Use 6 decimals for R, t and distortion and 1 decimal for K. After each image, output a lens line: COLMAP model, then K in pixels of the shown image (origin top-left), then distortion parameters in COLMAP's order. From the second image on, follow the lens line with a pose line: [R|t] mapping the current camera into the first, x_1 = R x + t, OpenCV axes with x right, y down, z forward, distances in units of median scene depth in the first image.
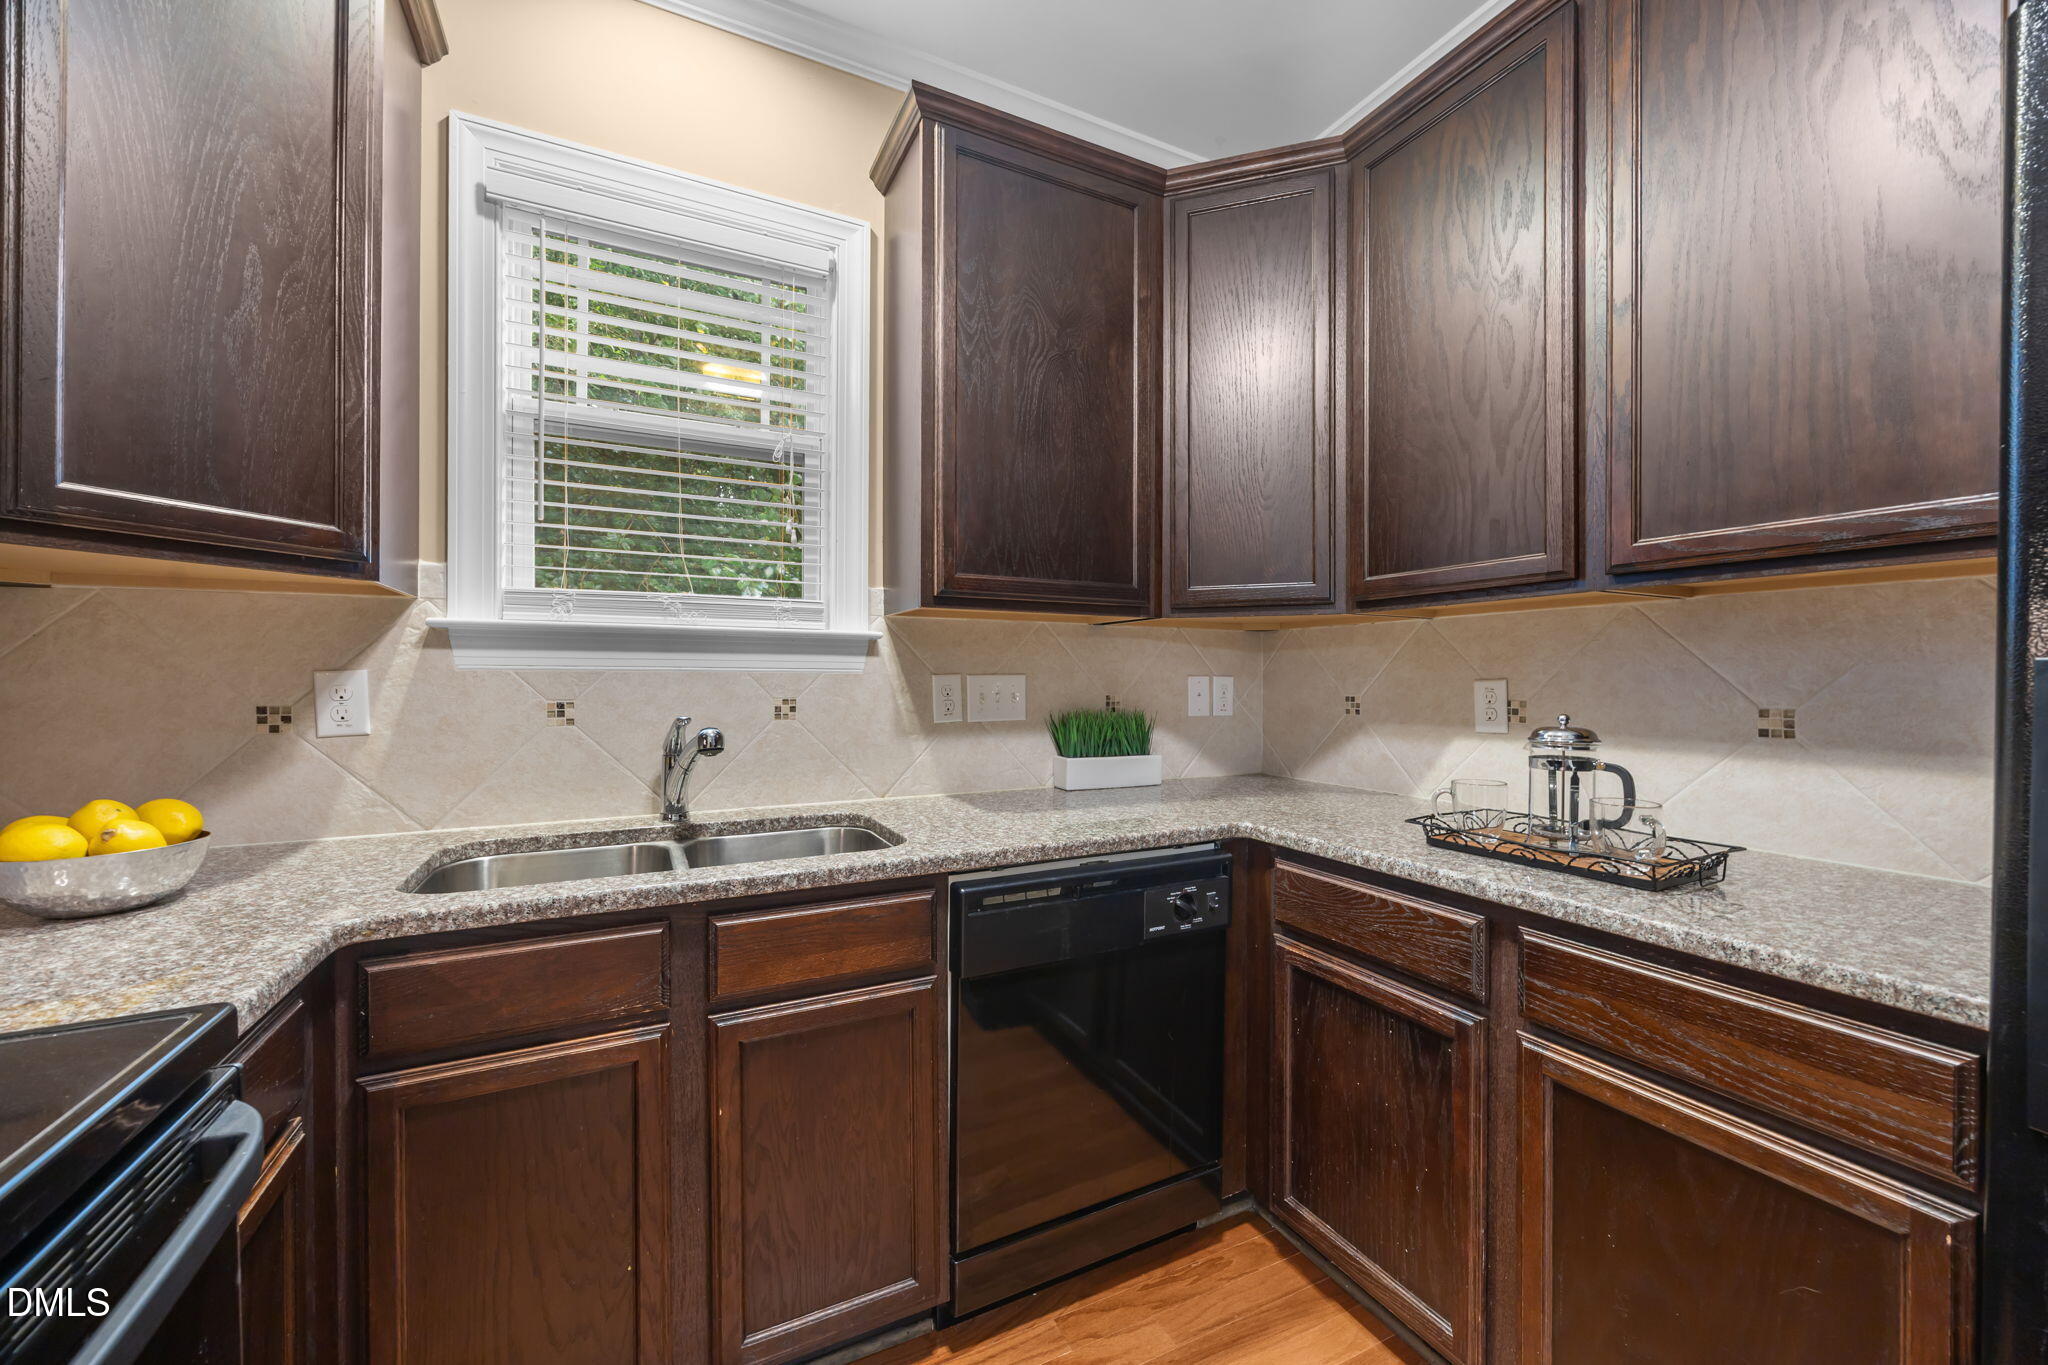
lens RADIAL K [[781.7, 0, 1023.9], [0, 781.7, 674.8], [0, 0, 1]] dist [-0.005793, -0.000327]
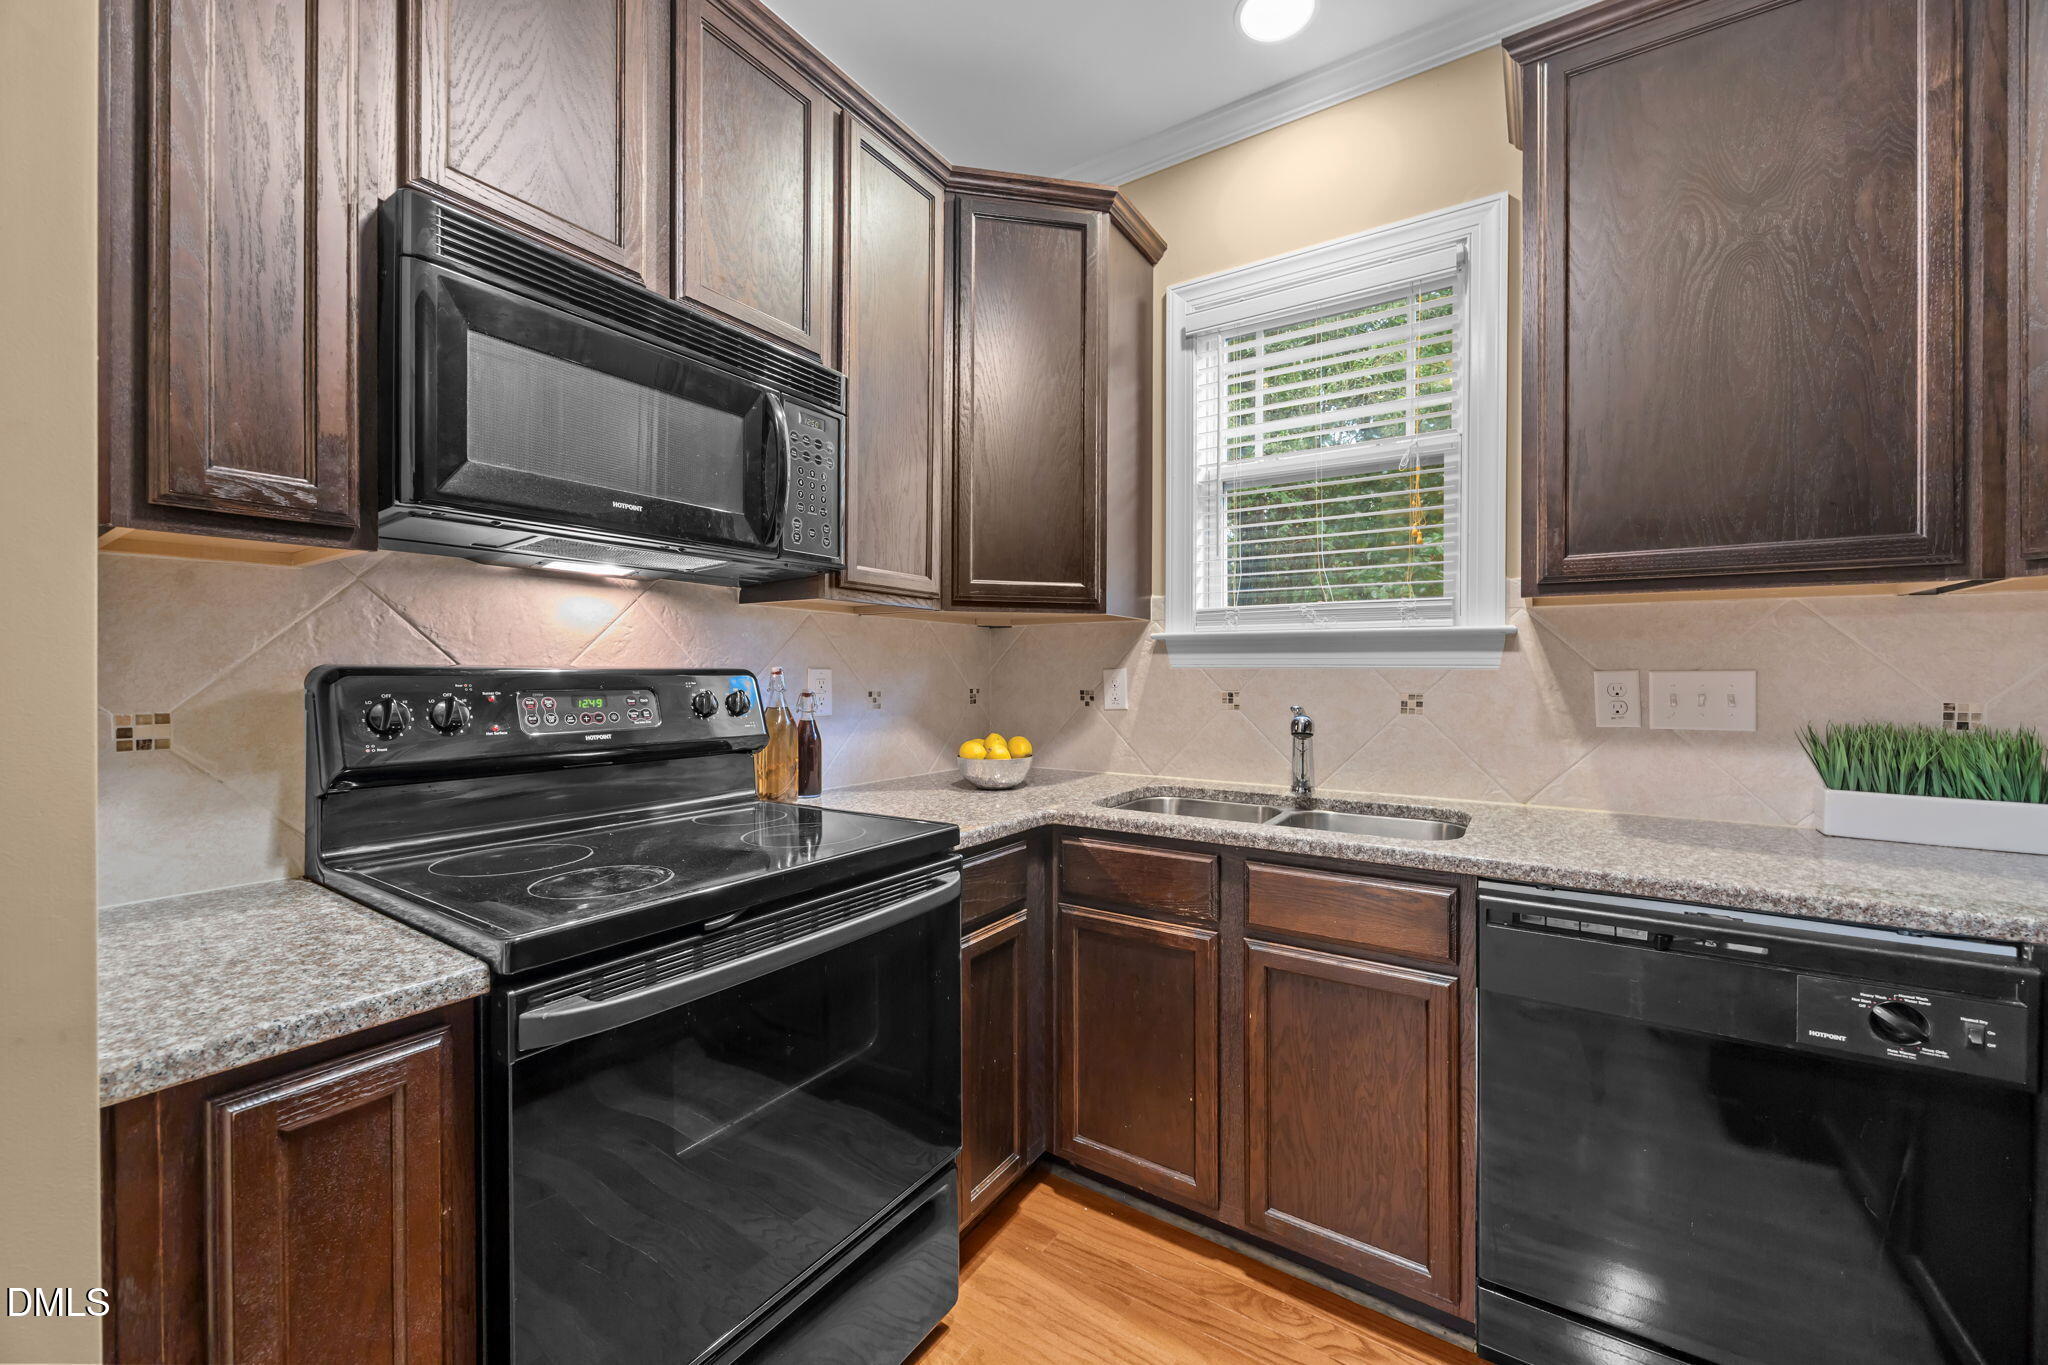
lens RADIAL K [[781.7, 0, 1062.0], [0, 781.7, 675.0], [0, 0, 1]] dist [-0.005793, -0.000327]
pose [[0.516735, 0.001753, -0.856144, 0.393363], [-0.000577, 0.999998, 0.001700, 0.003746], [0.856145, -0.000384, 0.516735, 0.060411]]
